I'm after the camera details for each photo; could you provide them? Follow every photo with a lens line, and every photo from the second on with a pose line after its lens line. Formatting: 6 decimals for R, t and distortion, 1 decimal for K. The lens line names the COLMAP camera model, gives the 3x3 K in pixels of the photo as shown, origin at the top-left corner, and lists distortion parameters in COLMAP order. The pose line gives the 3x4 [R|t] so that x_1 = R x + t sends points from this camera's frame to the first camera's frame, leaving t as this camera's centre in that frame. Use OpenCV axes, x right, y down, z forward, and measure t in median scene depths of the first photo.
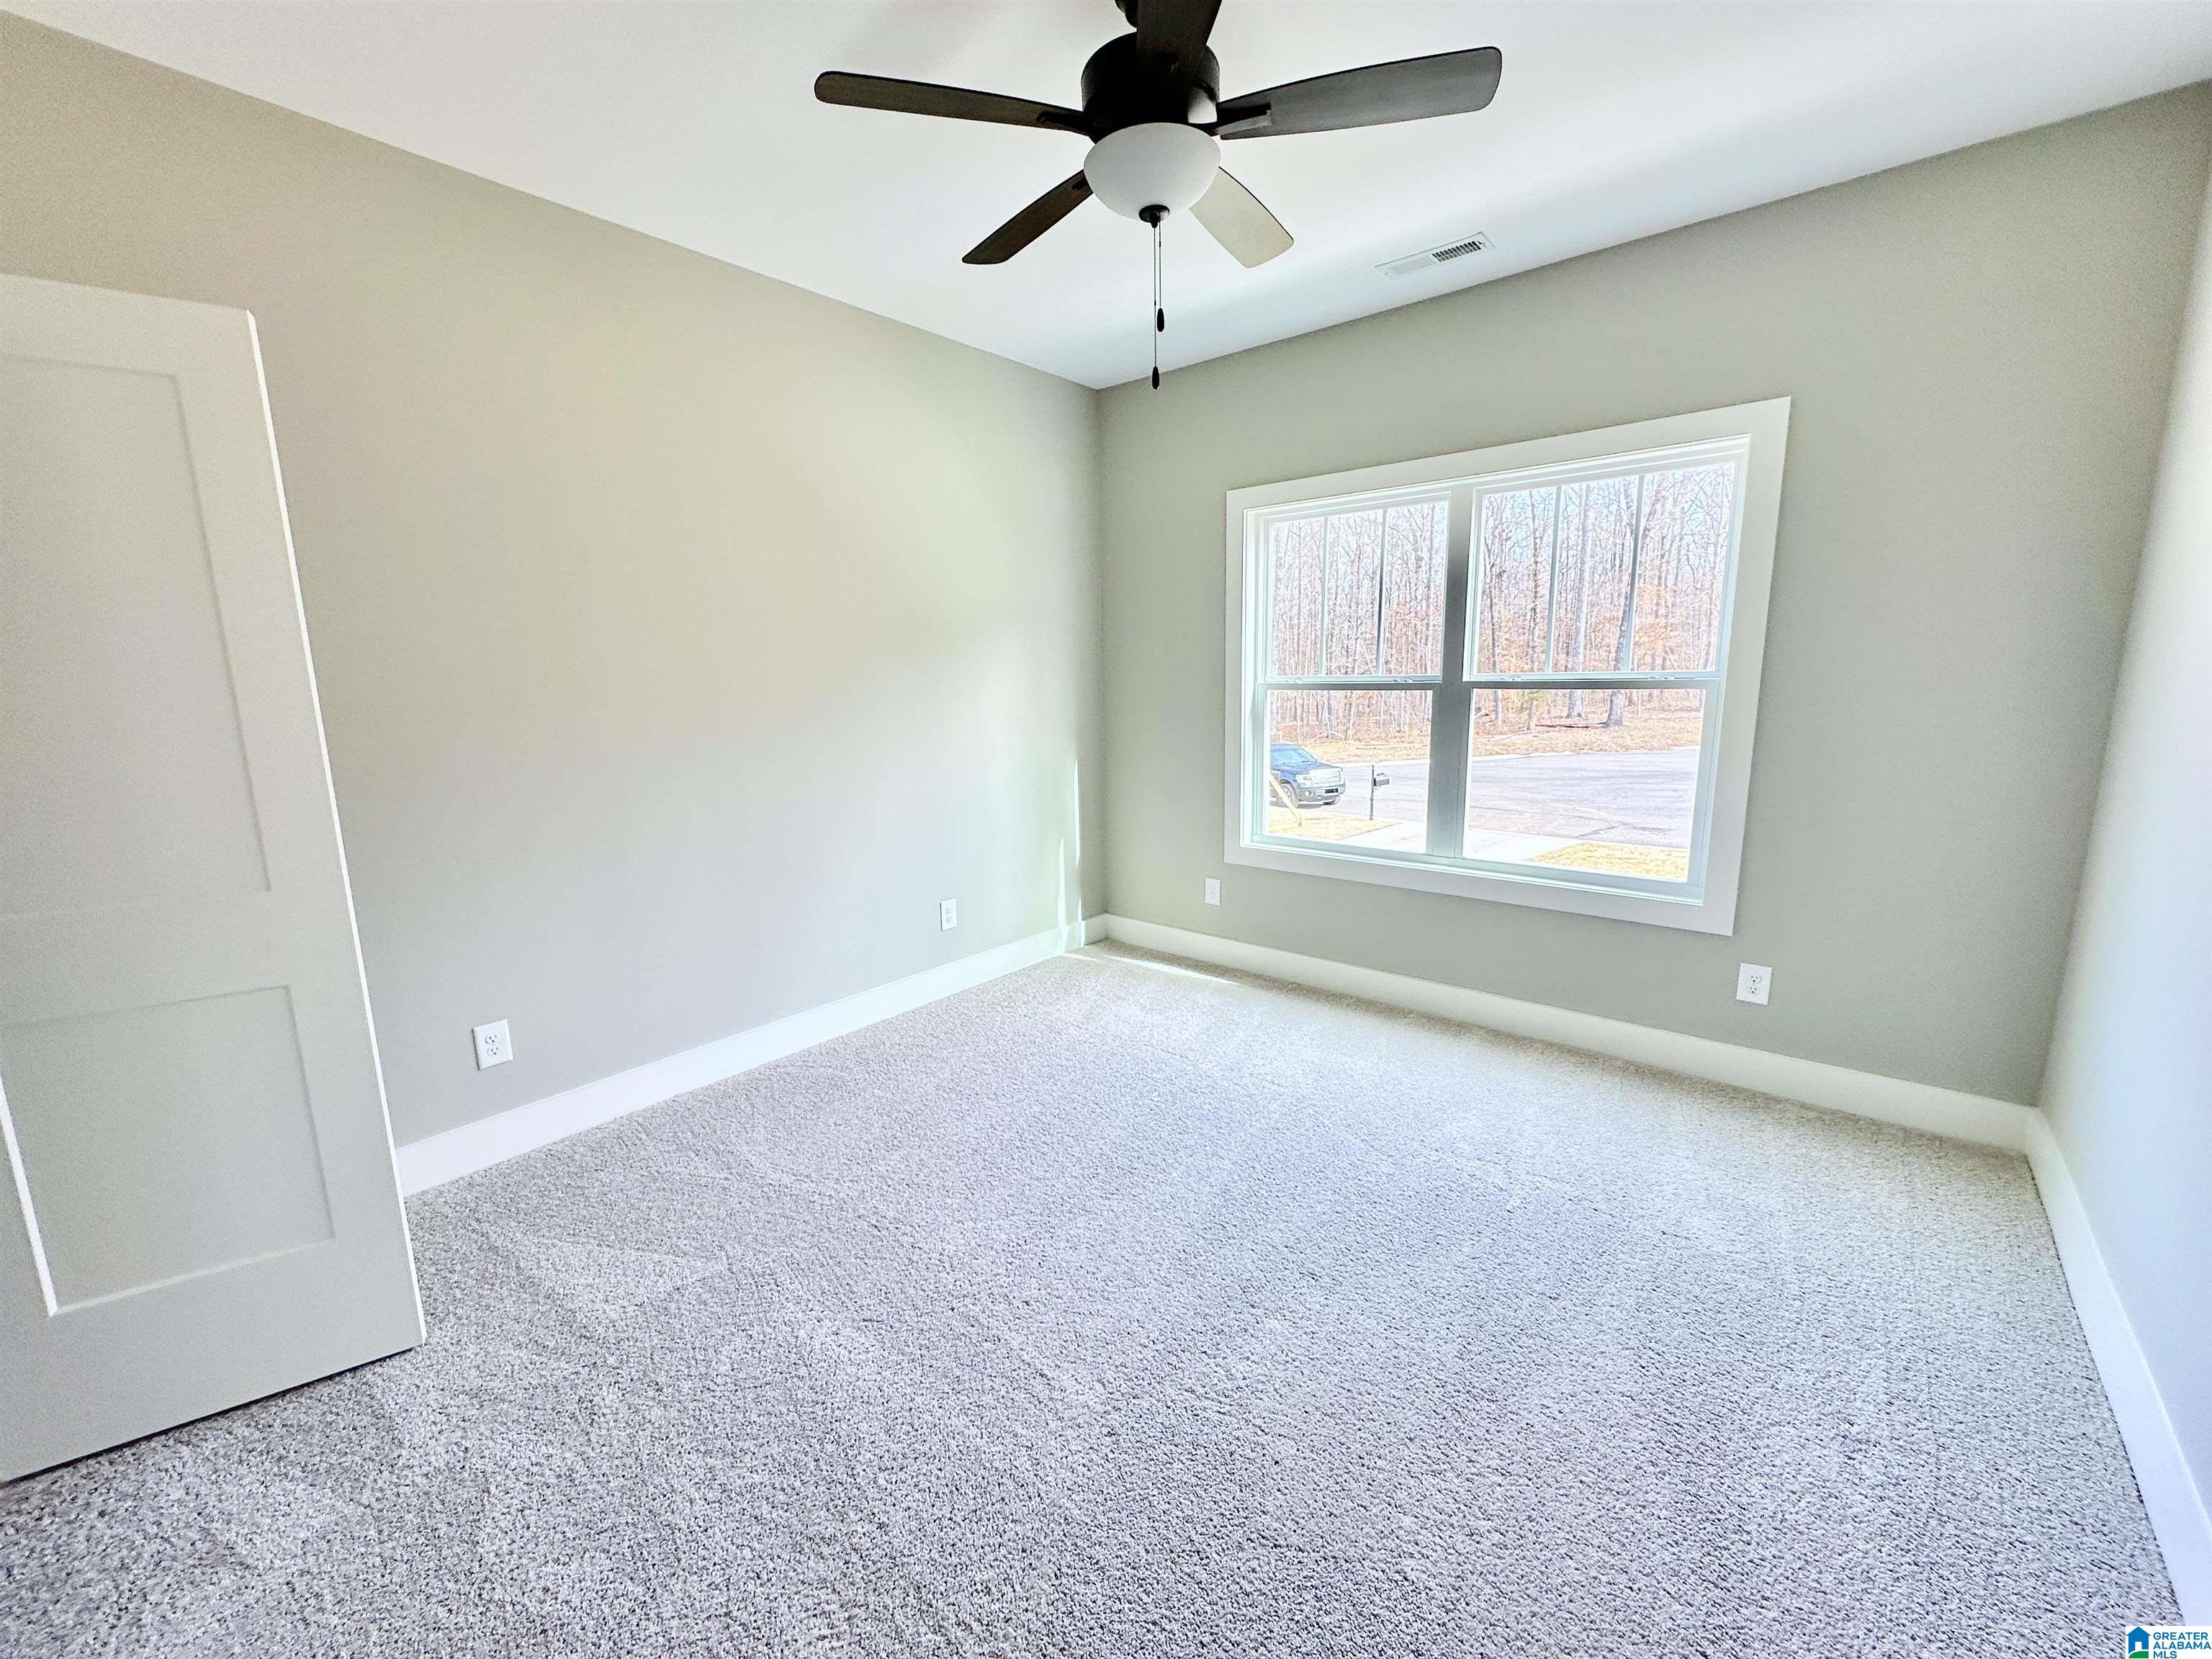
lens RADIAL K [[891.5, 0, 1106.0], [0, 891.5, 829.5], [0, 0, 1]] dist [-0.003862, -0.000014]
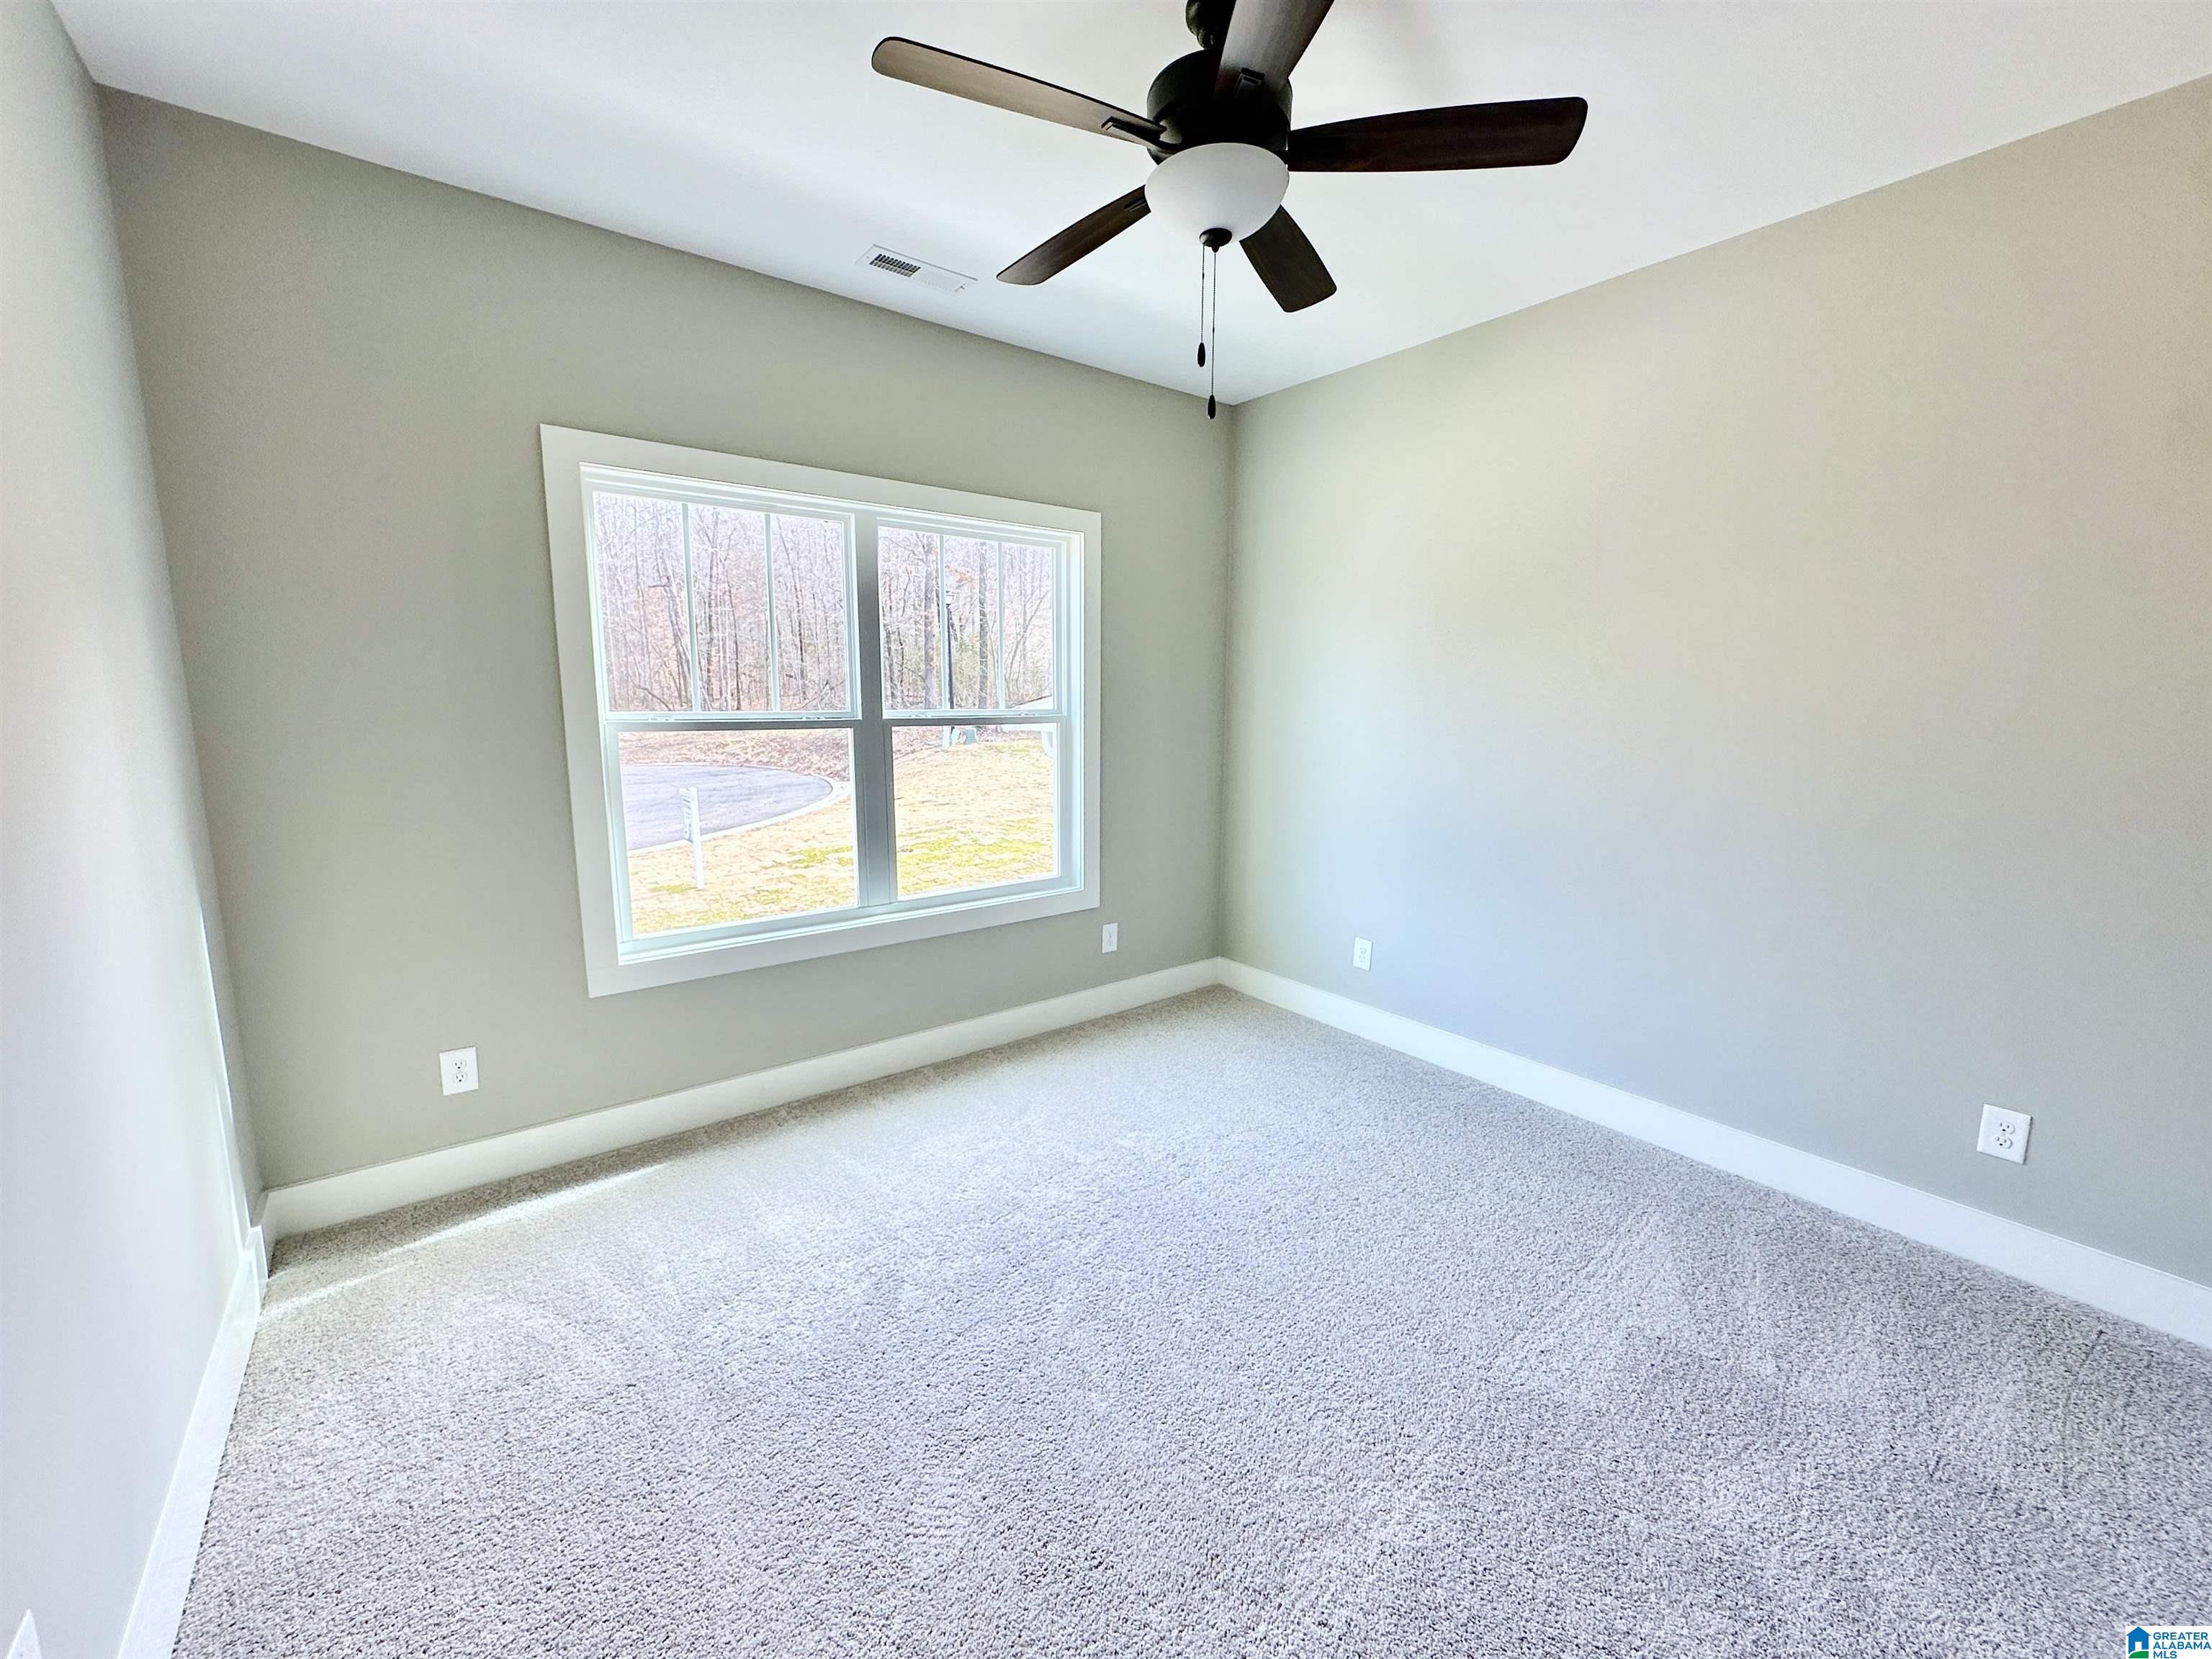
lens RADIAL K [[891.5, 0, 1106.0], [0, 891.5, 829.5], [0, 0, 1]] dist [-0.003862, -0.000014]
pose [[0.197656, -0.139587, 0.970282, -0.493695], [0.150317, 0.982419, 0.110712, -0.121893], [-0.968678, 0.123967, 0.215163, 0.586459]]
